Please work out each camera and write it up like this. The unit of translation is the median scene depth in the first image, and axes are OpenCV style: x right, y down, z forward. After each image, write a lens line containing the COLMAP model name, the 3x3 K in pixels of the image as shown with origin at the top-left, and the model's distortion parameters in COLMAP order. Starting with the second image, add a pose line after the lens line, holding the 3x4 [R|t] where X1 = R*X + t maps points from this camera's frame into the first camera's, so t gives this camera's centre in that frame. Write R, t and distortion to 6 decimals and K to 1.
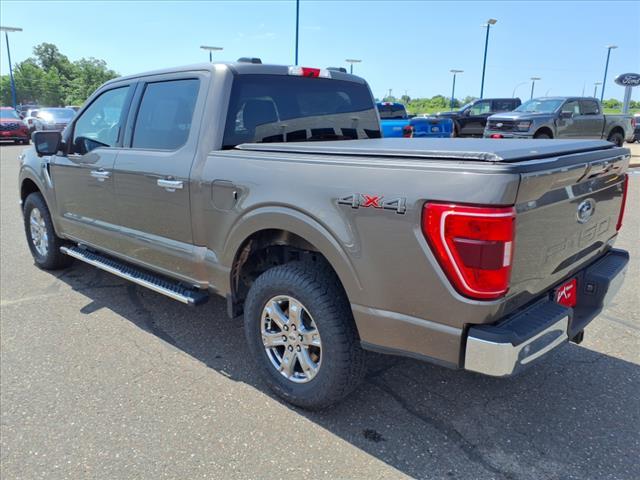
lens RADIAL K [[521.2, 0, 320.0], [0, 521.2, 240.0], [0, 0, 1]] dist [0.014333, 0.002739]
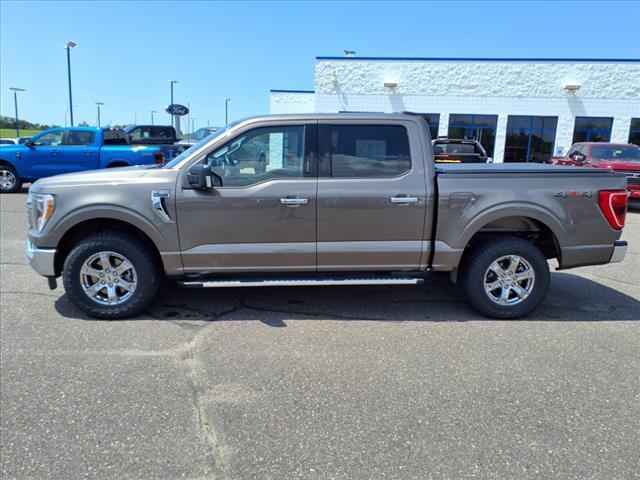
lens RADIAL K [[512.0, 0, 321.0], [0, 512.0, 257.2], [0, 0, 1]] dist [0.012648, -0.004716]
pose [[0.674090, -0.152214, 0.722796, -1.113877], [0.156859, 0.985717, 0.061294, -0.057936], [-0.721802, 0.072060, 0.688338, 0.180836]]
